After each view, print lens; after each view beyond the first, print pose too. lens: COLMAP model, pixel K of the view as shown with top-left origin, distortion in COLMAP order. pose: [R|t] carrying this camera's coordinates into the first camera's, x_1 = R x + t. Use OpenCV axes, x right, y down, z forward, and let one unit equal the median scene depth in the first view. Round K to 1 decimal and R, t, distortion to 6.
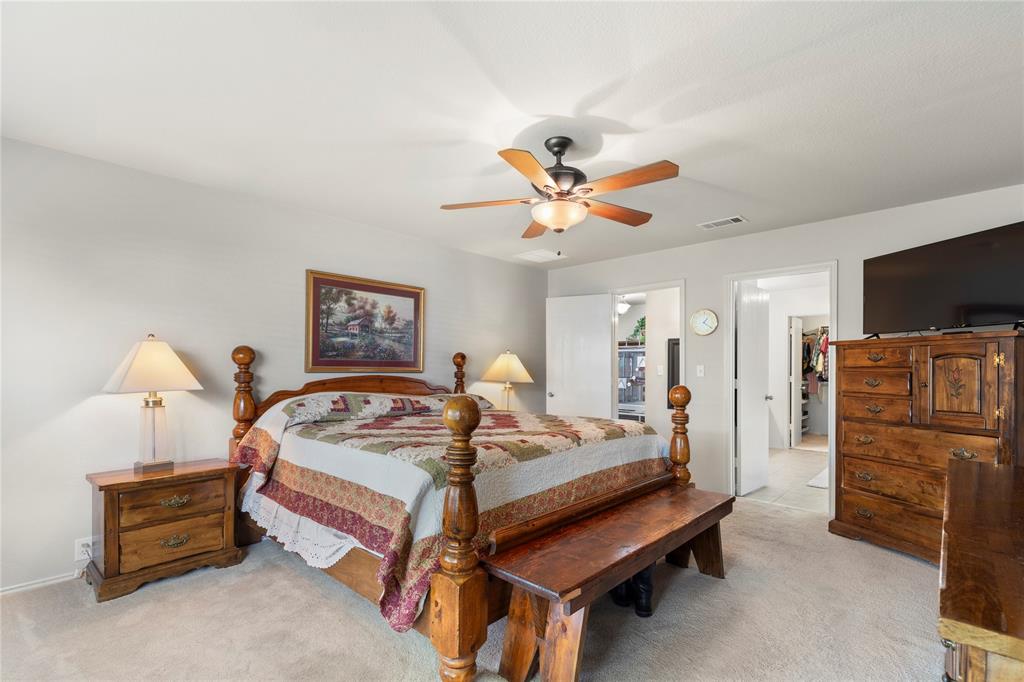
lens RADIAL K [[474.4, 0, 510.6], [0, 474.4, 371.8], [0, 0, 1]] dist [0.004339, 0.000483]
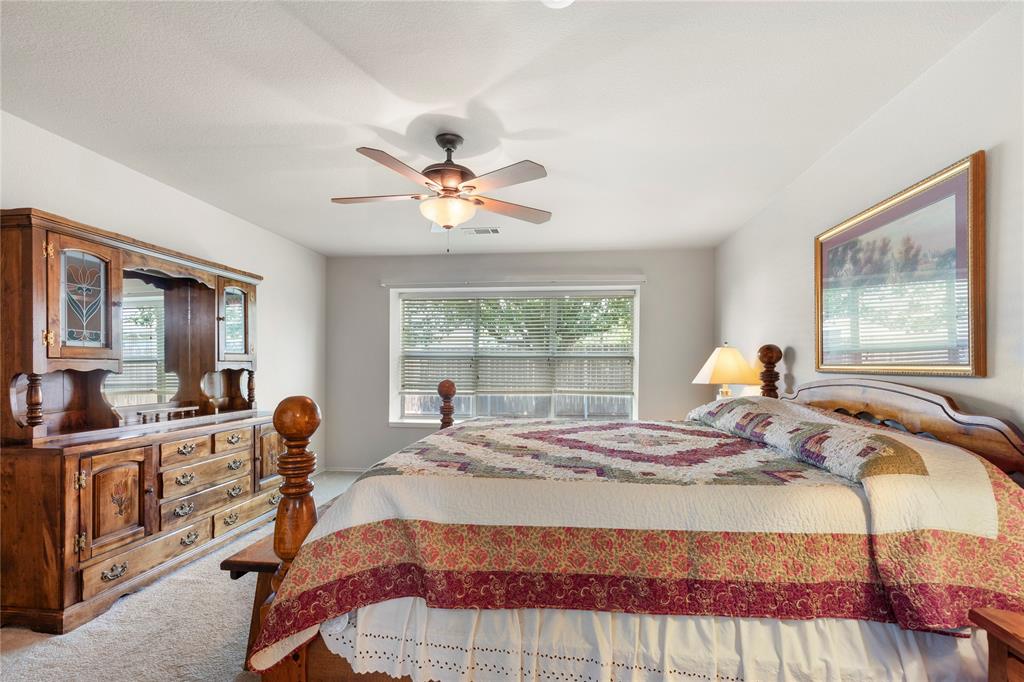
lens RADIAL K [[474.4, 0, 510.6], [0, 474.4, 371.8], [0, 0, 1]] dist [0.004339, 0.000483]
pose [[-0.811878, -0.000313, -0.583827, 0.355600], [-0.009634, 0.999871, 0.012862, -0.004076], [0.583748, 0.016066, -0.811776, 1.159493]]
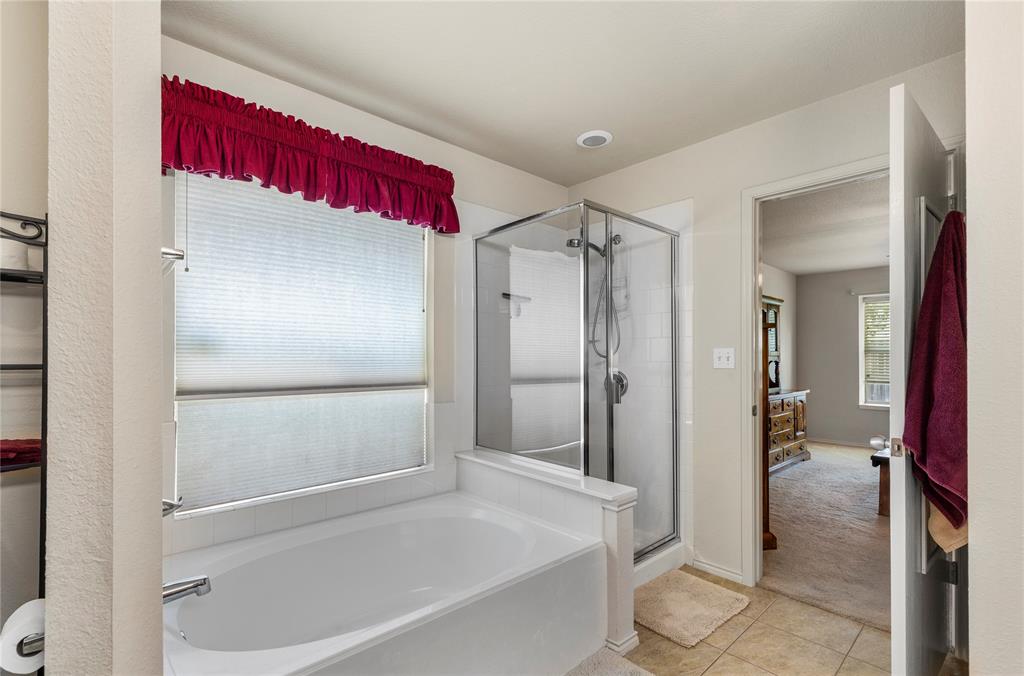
lens RADIAL K [[471.5, 0, 510.3], [0, 471.5, 352.8], [0, 0, 1]] dist [0.002093, 0.000065]
pose [[-0.997753, -0.004722, 0.066835, 0.909140], [-0.004859, 0.999986, -0.001901, -0.010309], [-0.066825, -0.002222, -0.997762, 1.560529]]
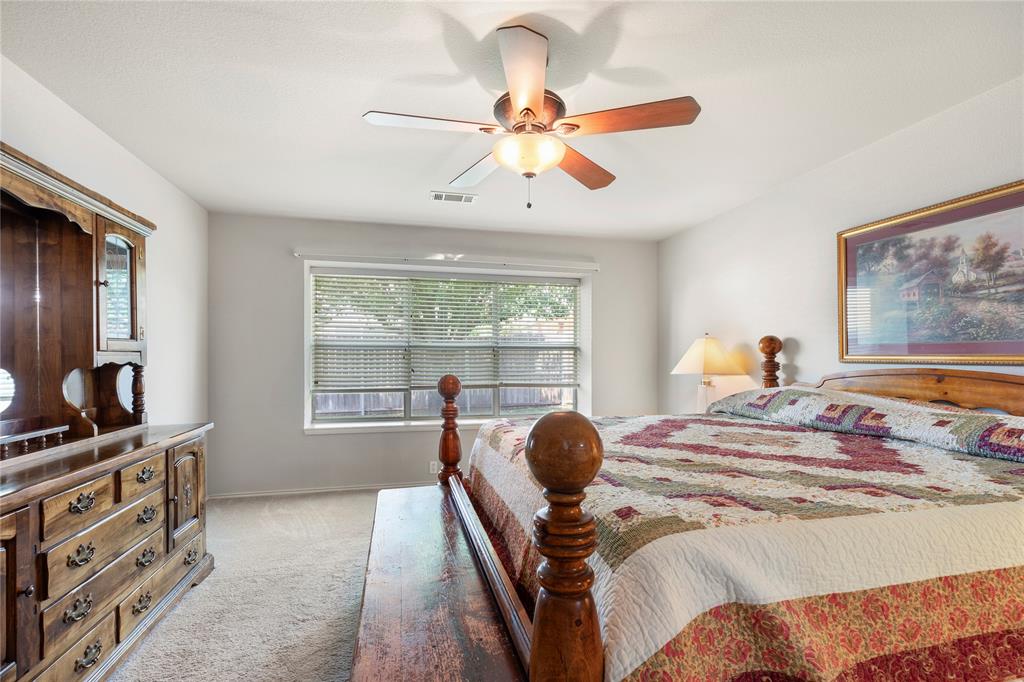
lens RADIAL K [[469.6, 0, 508.3], [0, 469.6, 361.6], [0, 0, 1]] dist [0.003360, 0.000742]
pose [[-0.558945, 0.002634, -0.829201, 0.457893], [-0.006602, 0.999949, 0.007626, -0.002479], [0.829179, 0.009737, -0.558899, 0.856264]]
